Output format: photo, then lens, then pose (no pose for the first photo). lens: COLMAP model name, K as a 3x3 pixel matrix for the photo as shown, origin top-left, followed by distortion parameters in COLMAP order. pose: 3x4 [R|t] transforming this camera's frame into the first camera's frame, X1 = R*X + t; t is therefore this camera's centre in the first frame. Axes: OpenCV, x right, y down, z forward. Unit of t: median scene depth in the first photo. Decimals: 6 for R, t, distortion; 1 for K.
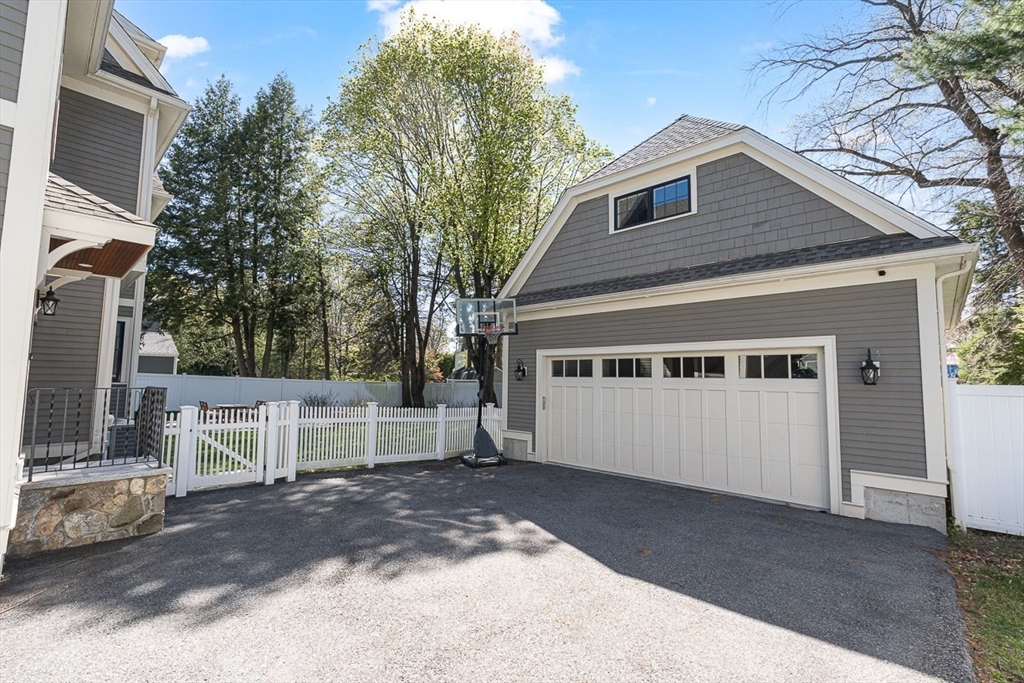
lens RADIAL K [[451.3, 0, 512.0], [0, 451.3, 341.5], [0, 0, 1]] dist [-0.001259, 0.000363]
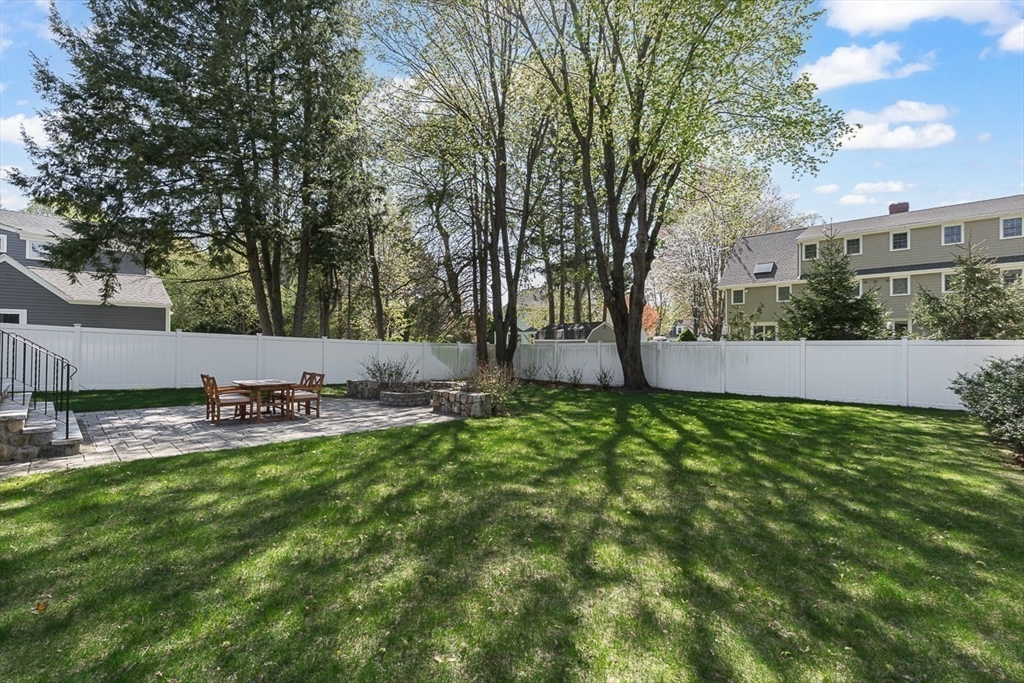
lens RADIAL K [[451.3, 0, 512.0], [0, 451.3, 341.5], [0, 0, 1]] dist [-0.001259, 0.000363]
pose [[0.999888, -0.002647, -0.014710, -0.201192], [0.003720, 0.997297, 0.073377, 0.035405], [0.014476, -0.073423, 0.997196, 0.305576]]
